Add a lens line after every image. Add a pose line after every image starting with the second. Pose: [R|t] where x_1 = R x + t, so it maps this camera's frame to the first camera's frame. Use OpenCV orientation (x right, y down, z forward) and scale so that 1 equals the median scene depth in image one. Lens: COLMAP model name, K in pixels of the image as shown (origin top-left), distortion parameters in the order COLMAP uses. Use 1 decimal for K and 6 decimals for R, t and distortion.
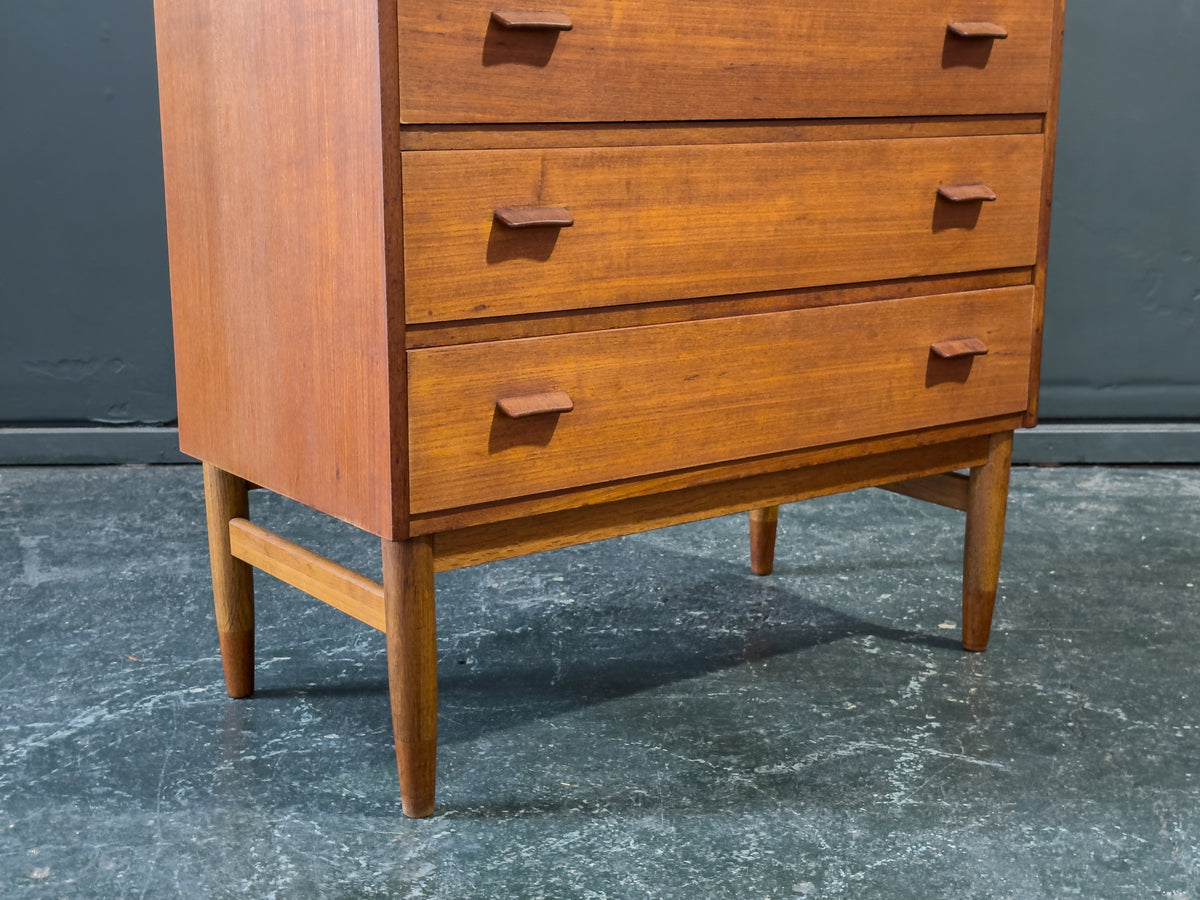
lens RADIAL K [[1699.8, 0, 599.2], [0, 1699.8, 409.7], [0, 0, 1]] dist [0.137277, 0.000000]
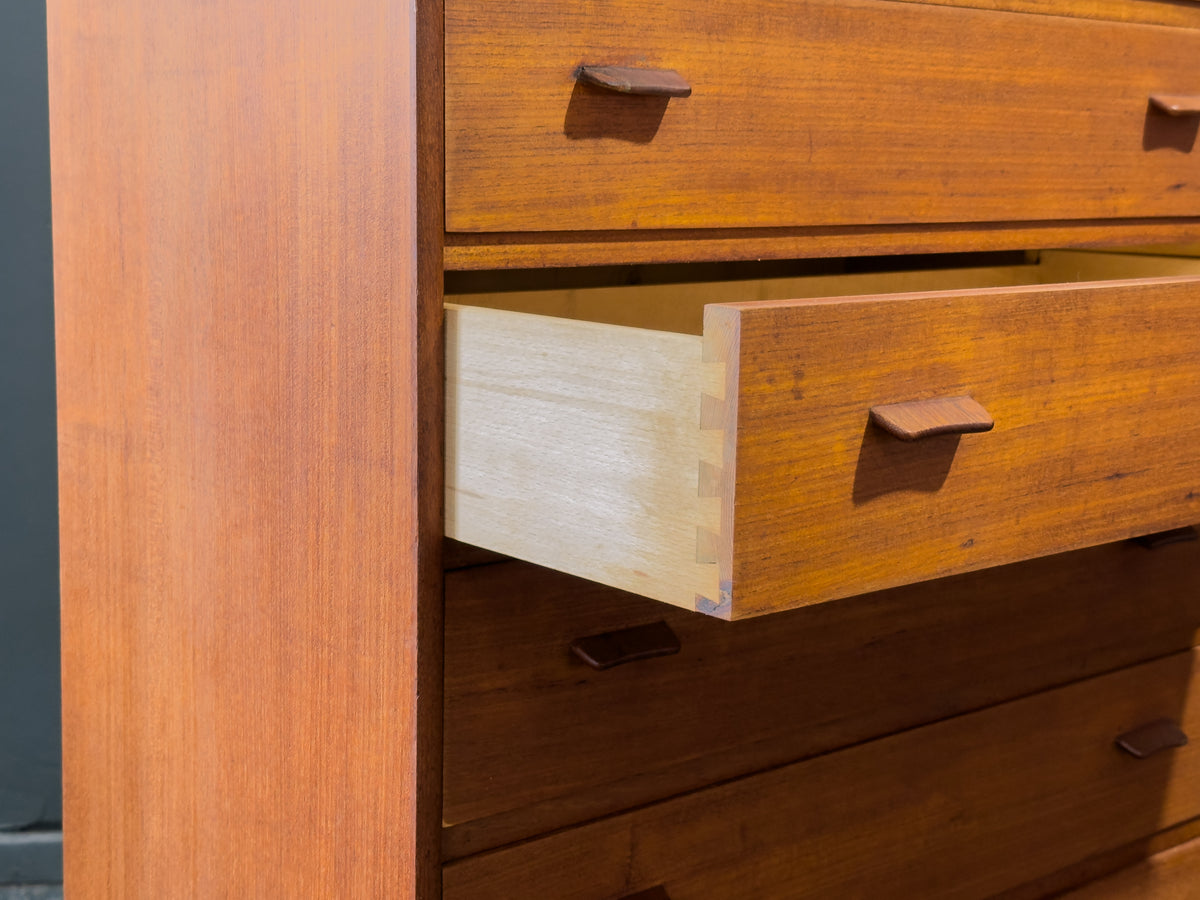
lens RADIAL K [[1845.4, 0, 610.0], [0, 1845.4, 351.7], [0, 0, 1]] dist [0.114789, 0.000000]
pose [[0.997371, 0.003143, 0.072401, -0.081729], [0.002788, 0.996655, -0.081673, -0.231959], [-0.072415, 0.081660, 0.994026, 0.194117]]
